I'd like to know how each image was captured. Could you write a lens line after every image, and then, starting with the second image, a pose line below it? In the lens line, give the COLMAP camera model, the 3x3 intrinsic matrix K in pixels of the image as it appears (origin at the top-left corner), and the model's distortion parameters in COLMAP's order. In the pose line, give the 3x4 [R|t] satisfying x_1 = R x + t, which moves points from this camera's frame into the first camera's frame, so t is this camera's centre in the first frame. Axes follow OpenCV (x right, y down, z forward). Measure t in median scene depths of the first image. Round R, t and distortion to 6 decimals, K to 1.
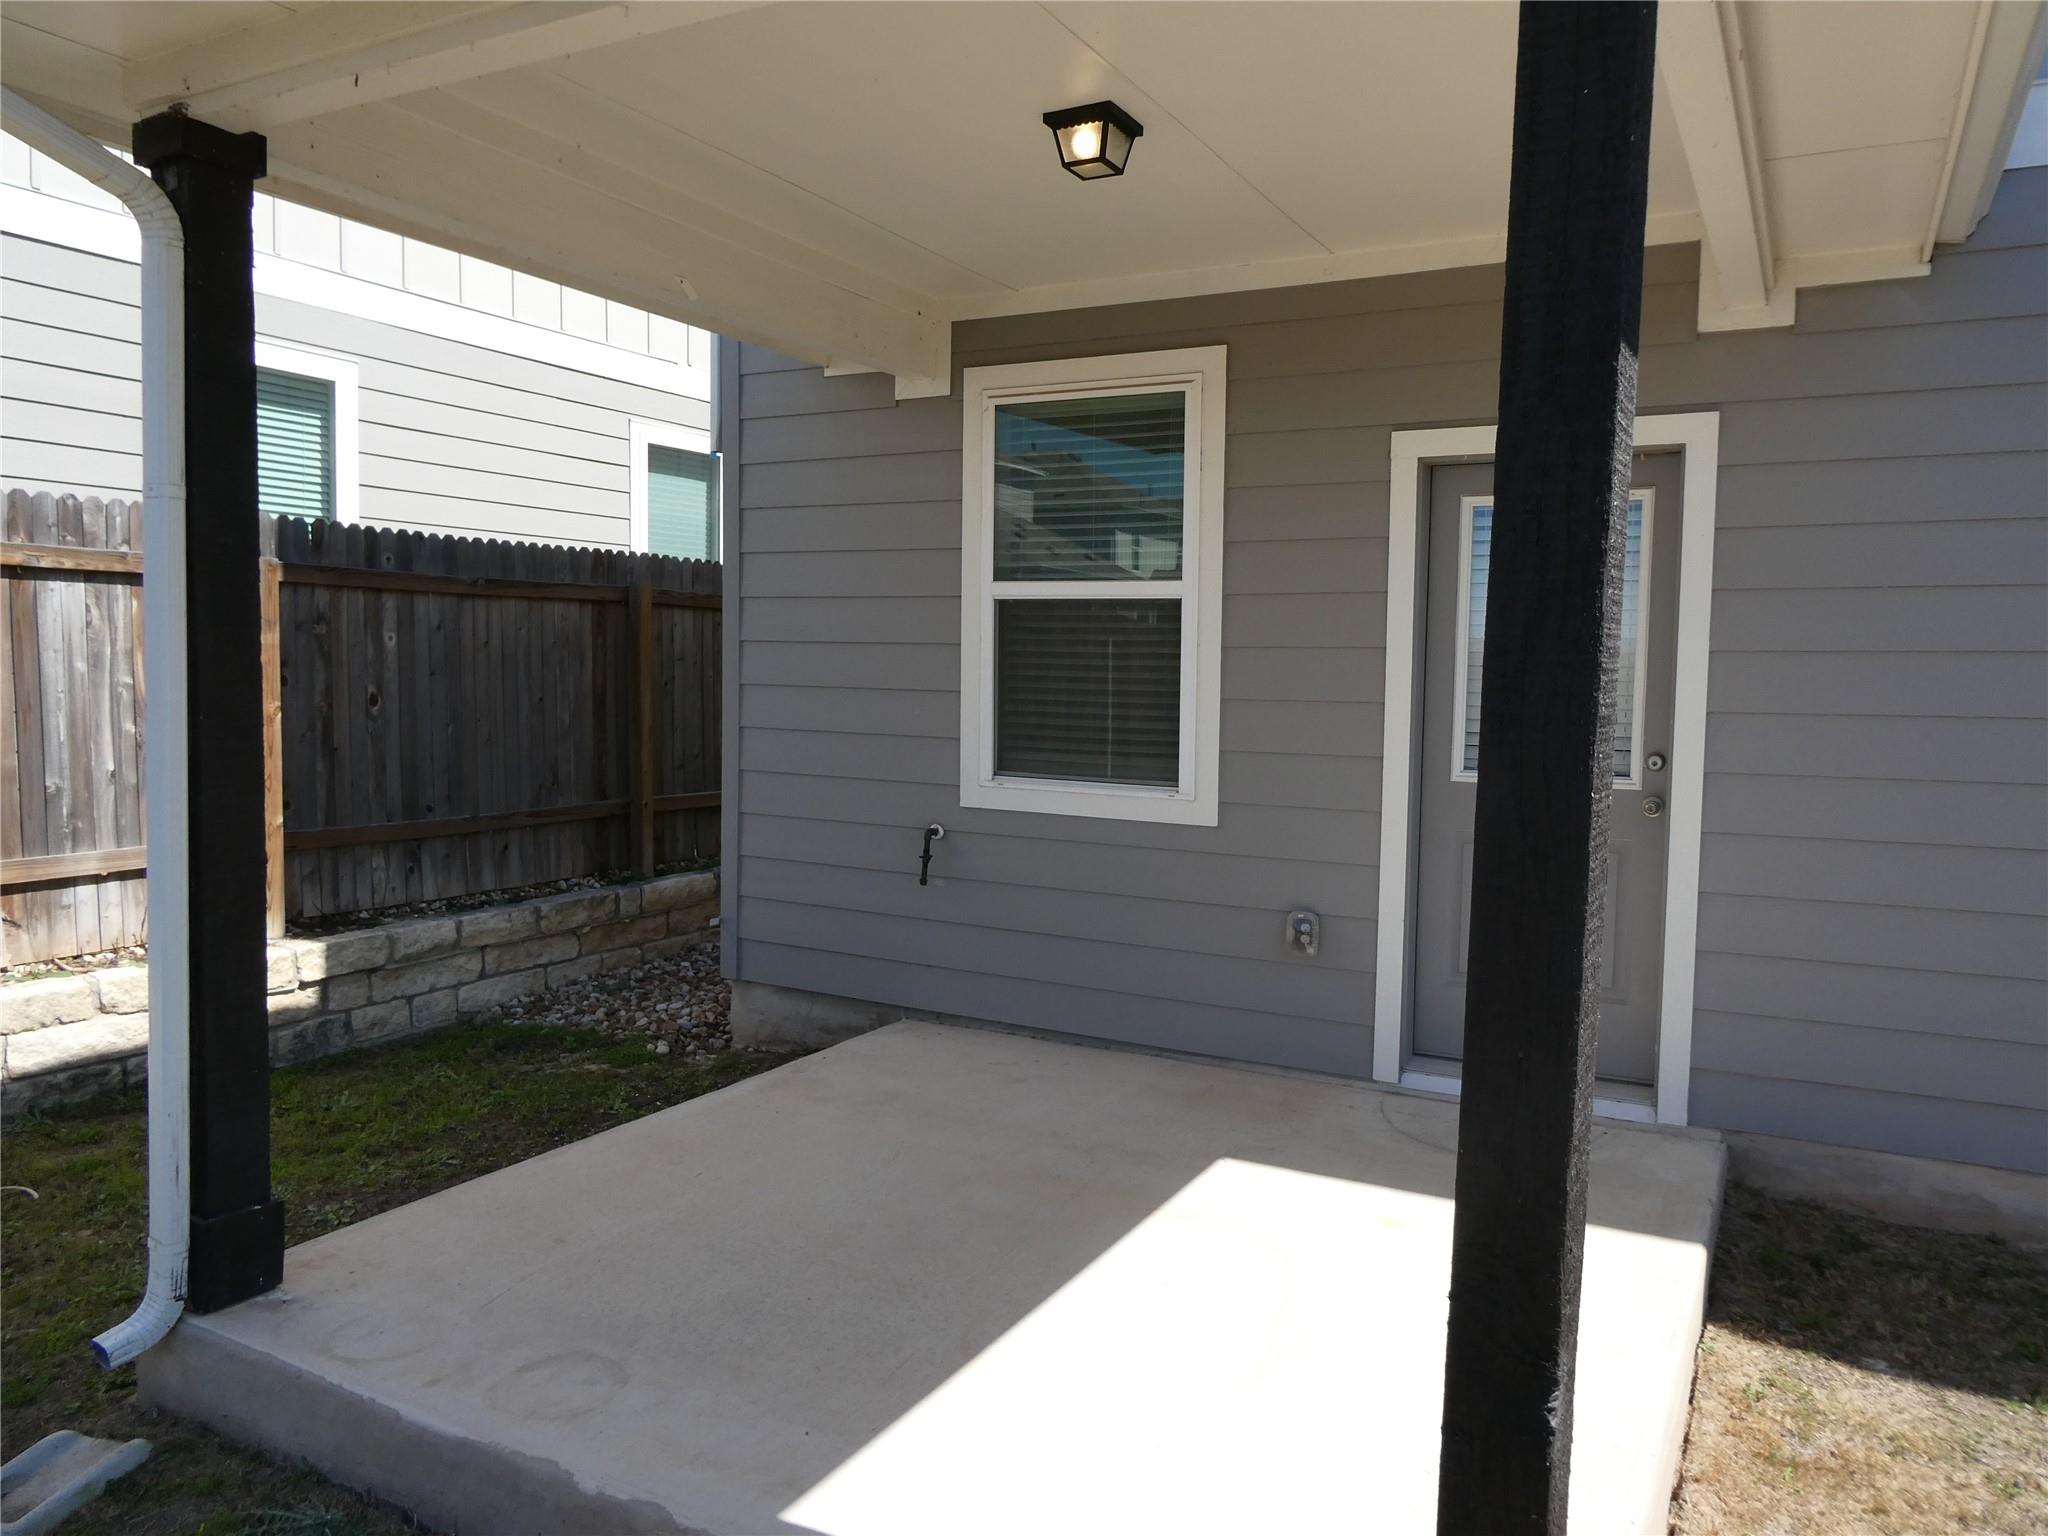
lens RADIAL K [[1463.2, 0, 1021.4], [0, 1463.2, 762.4], [0, 0, 1]] dist [0.008989, 0.011406]
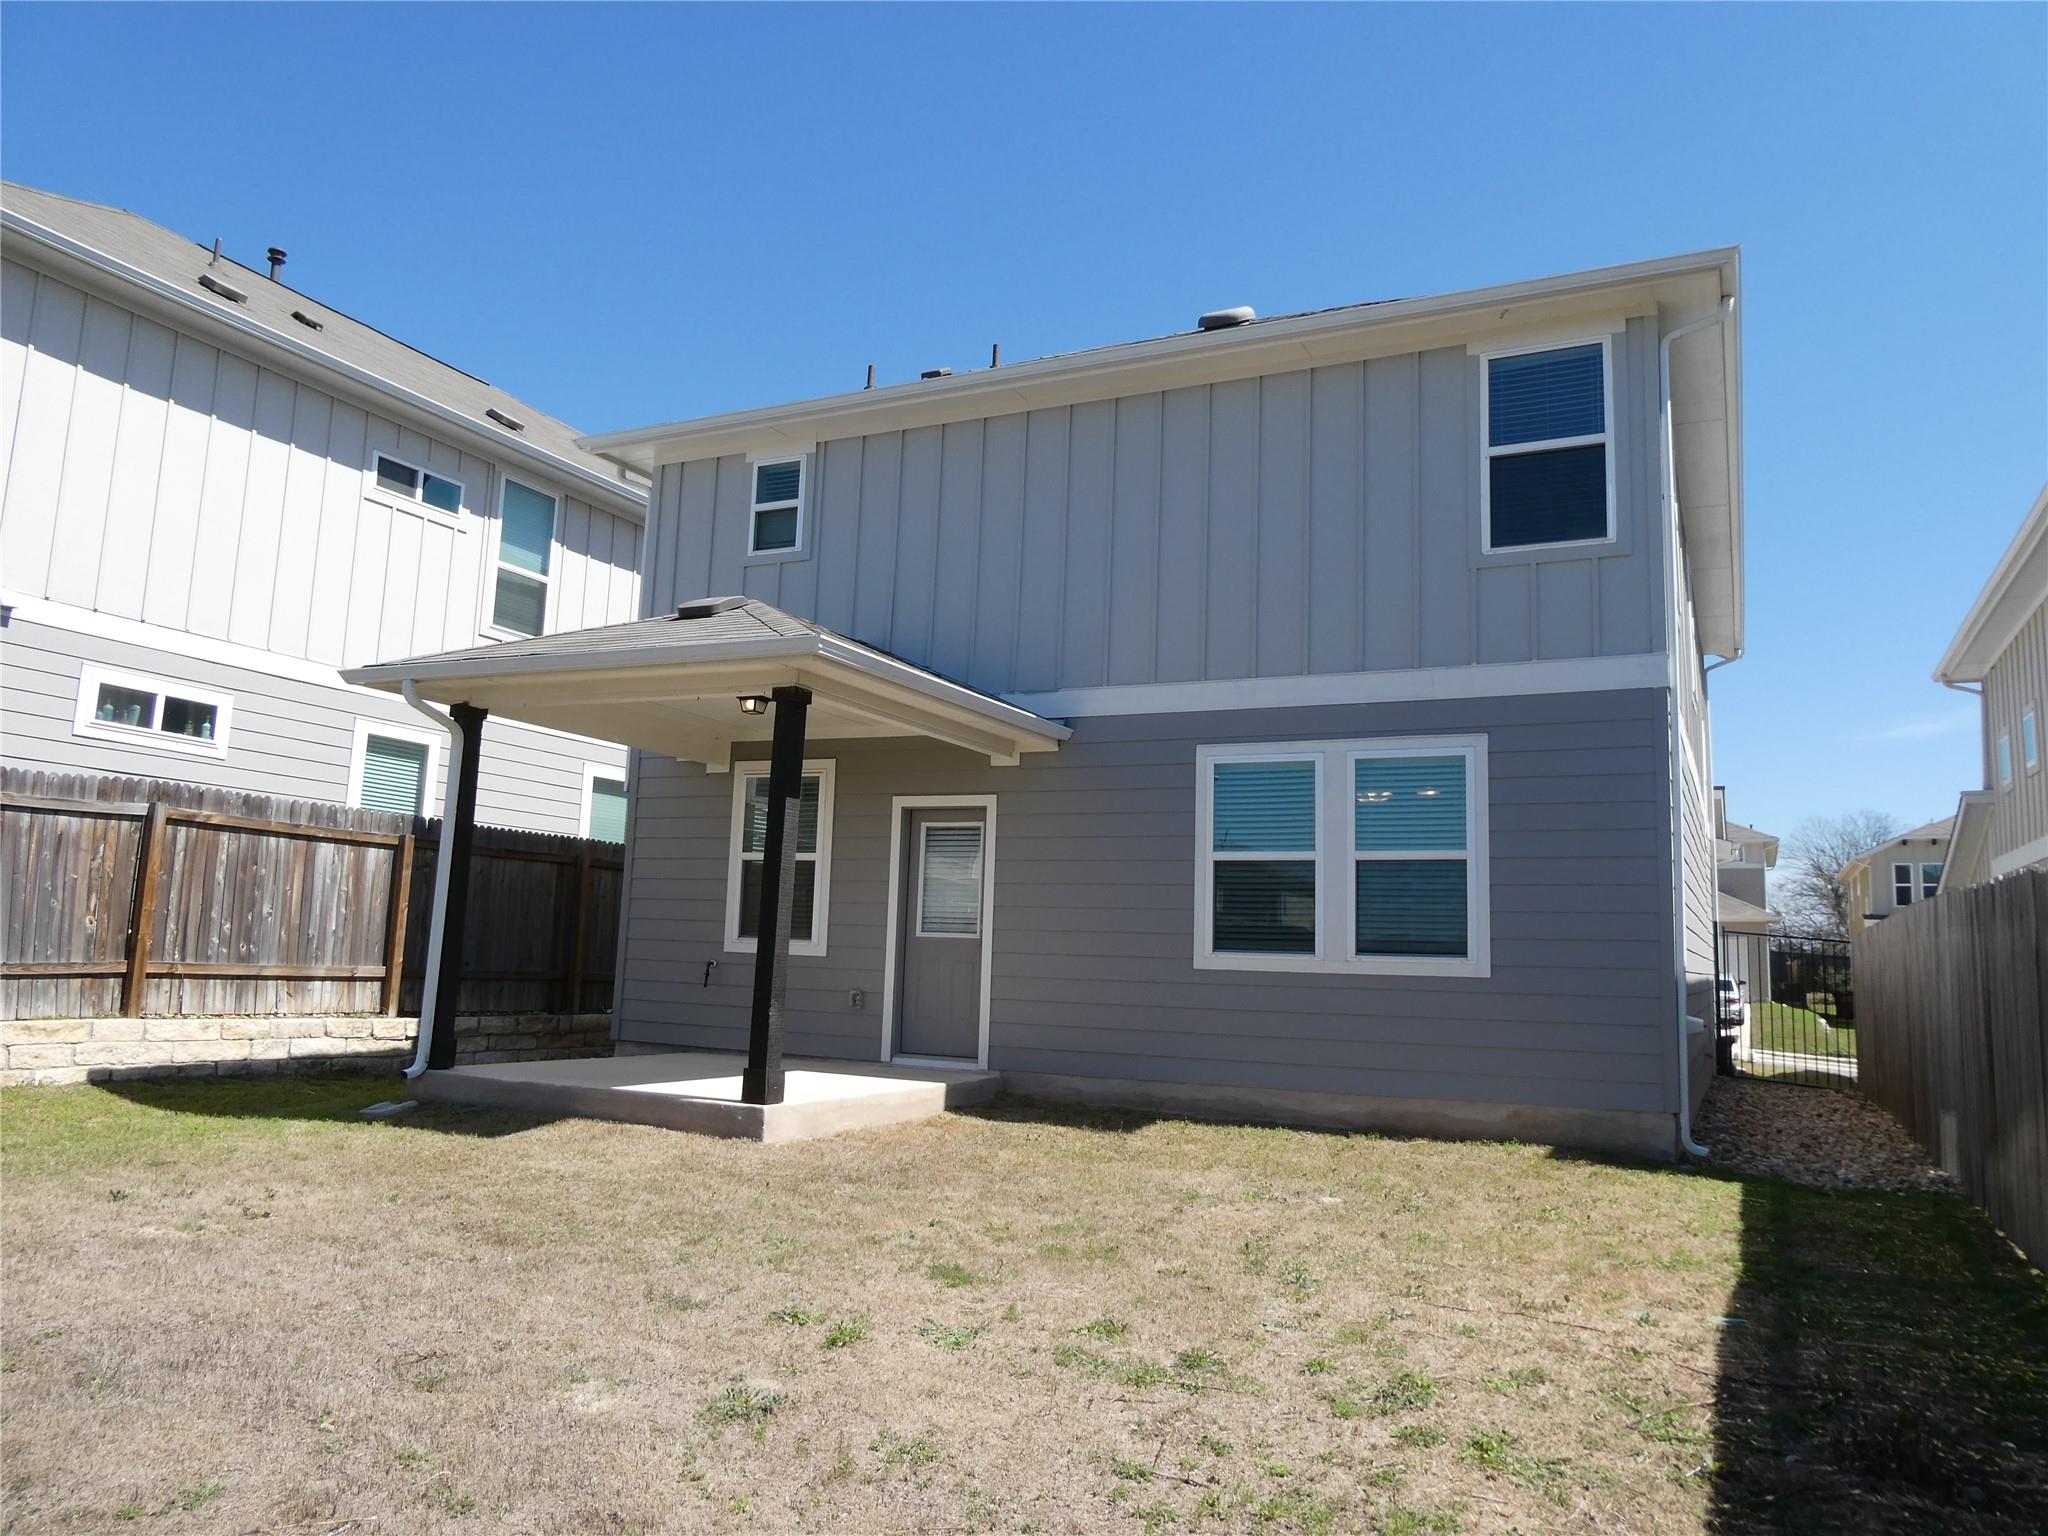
lens RADIAL K [[1463.2, 0, 1019.8], [0, 1463.2, 767.1], [0, 0, 1]] dist [0.008989, 0.011406]
pose [[0.998671, 0.028663, 0.042825, 0.290843], [-0.019425, 0.979122, -0.202344, 0.187455], [-0.047730, 0.201243, 0.978378, -1.205229]]
